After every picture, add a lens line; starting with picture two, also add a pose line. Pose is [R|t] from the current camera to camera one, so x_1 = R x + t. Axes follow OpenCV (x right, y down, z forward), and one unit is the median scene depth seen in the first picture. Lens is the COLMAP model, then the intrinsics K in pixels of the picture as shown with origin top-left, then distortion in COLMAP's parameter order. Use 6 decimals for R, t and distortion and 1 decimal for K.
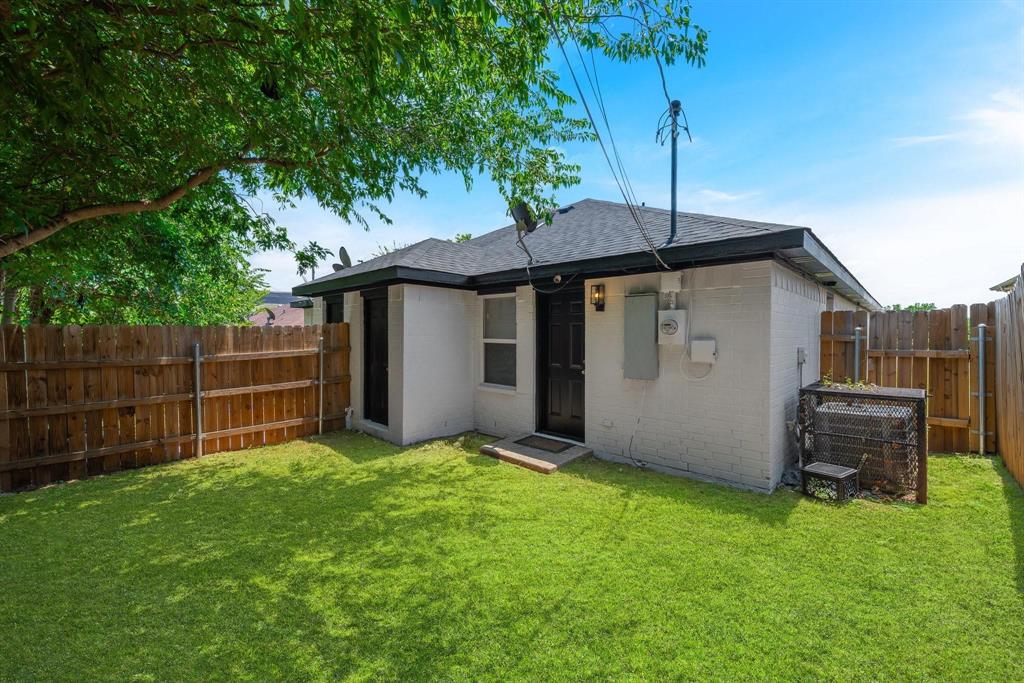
lens RADIAL K [[404.7, 0, 512.0], [0, 404.7, 341.5], [0, 0, 1]] dist [0.000718, 0.000016]
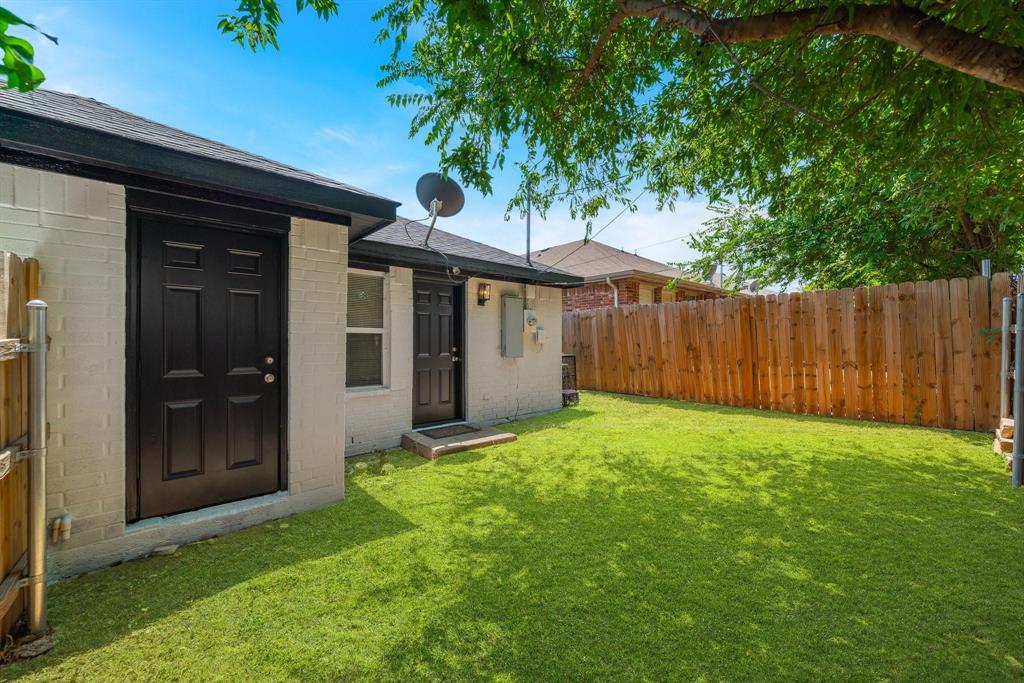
lens RADIAL K [[373.3, 0, 515.4], [0, 373.3, 345.8], [0, 0, 1]] dist [-0.000190, -0.000030]
pose [[0.108806, -0.013197, 0.993975, -0.938126], [0.024561, 0.999642, 0.010584, 0.038205], [-0.993760, 0.023261, 0.109091, 0.827584]]
